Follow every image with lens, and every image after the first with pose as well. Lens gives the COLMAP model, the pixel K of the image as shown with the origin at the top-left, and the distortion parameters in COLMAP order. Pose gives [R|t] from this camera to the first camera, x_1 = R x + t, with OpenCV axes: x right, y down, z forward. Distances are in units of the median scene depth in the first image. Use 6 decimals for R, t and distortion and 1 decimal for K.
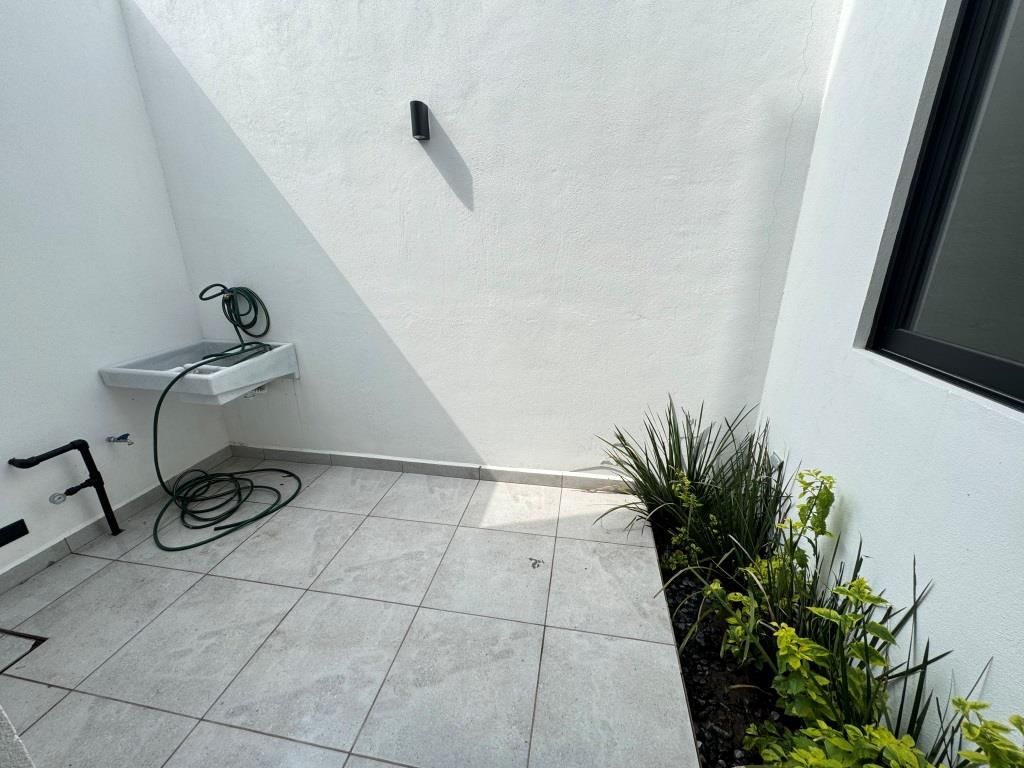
lens RADIAL K [[407.1, 0, 512.0], [0, 407.1, 384.0], [0, 0, 1]] dist [-0.000520, -0.000041]
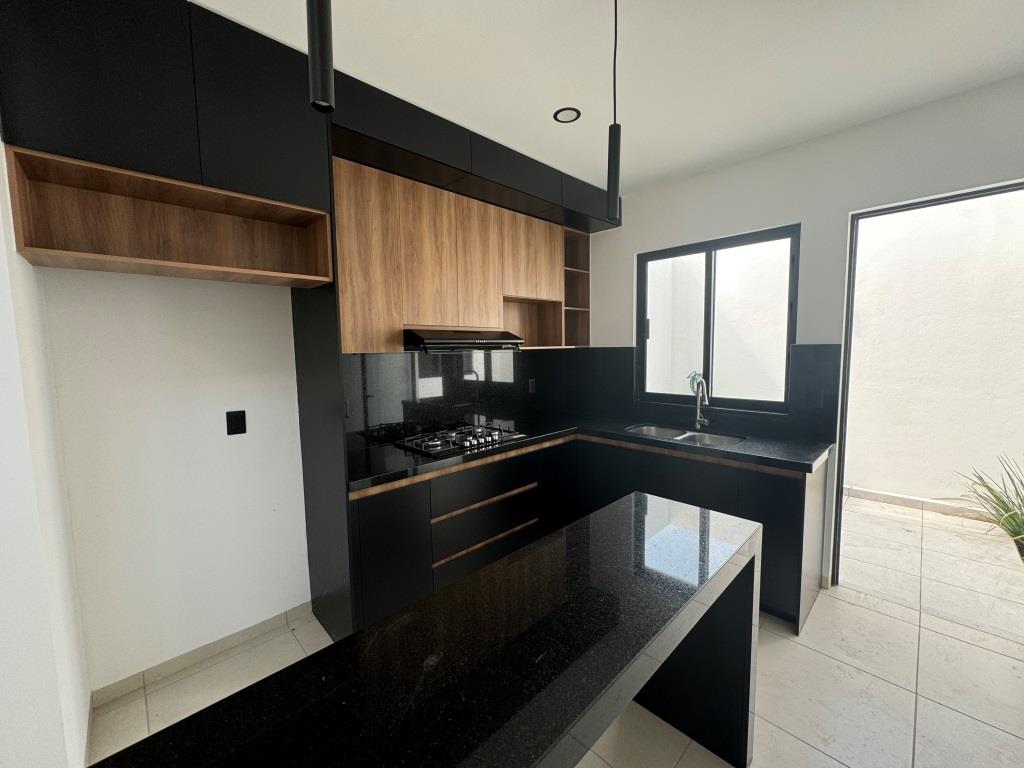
lens RADIAL K [[407.1, 0, 512.0], [0, 407.1, 384.0], [0, 0, 1]] dist [-0.000520, -0.000041]
pose [[0.822238, 0.043232, -0.567500, -0.306959], [-0.172307, 0.969226, -0.175817, 0.355533], [0.542434, 0.242348, 0.804383, -1.196009]]
